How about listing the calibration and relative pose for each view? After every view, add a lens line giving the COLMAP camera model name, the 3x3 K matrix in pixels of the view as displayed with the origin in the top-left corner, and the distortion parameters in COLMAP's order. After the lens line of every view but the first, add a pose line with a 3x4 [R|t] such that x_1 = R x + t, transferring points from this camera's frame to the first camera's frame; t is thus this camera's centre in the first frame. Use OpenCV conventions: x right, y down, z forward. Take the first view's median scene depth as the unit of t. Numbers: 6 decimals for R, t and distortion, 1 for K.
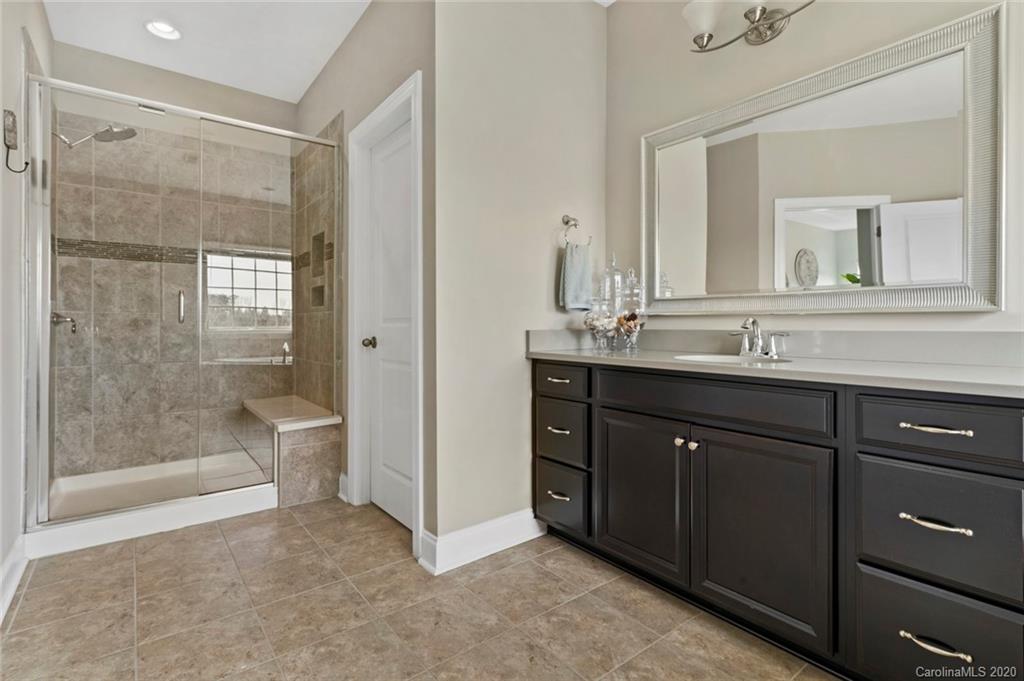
lens RADIAL K [[497.8, 0, 525.6], [0, 497.8, 324.0], [0, 0, 1]] dist [-0.002446, 0.000734]
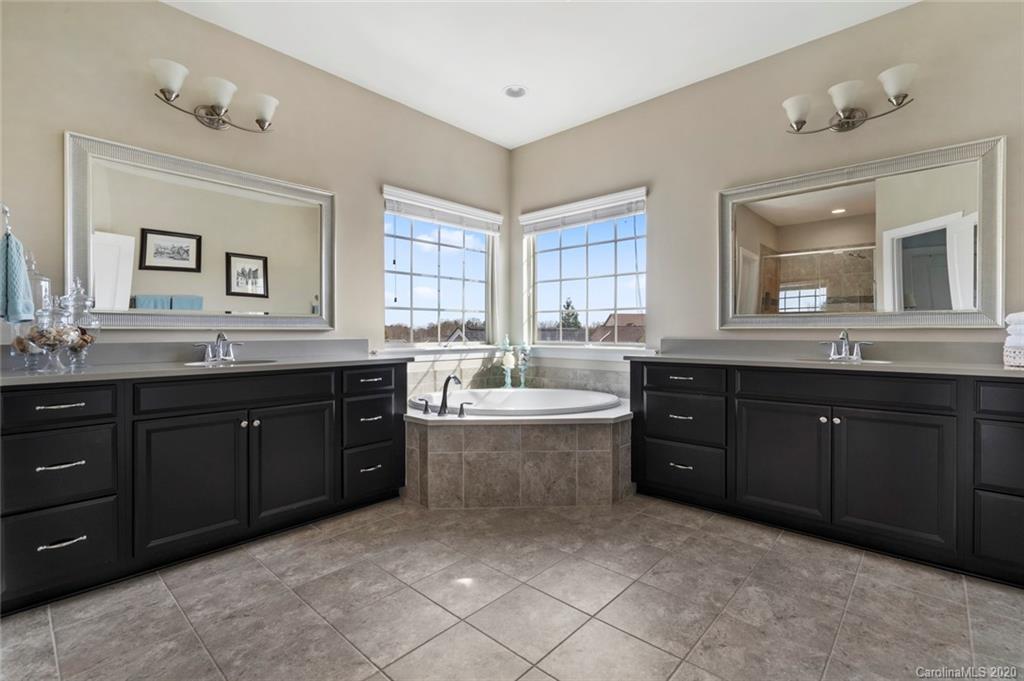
lens RADIAL K [[473.3, 0, 511.0], [0, 473.3, 335.1], [0, 0, 1]] dist [-0.001967, 0.002612]
pose [[-0.176850, -0.003659, 0.984231, -0.992566], [-0.000204, 0.999993, 0.003681, -0.011214], [-0.984238, 0.000450, -0.176849, 0.458095]]
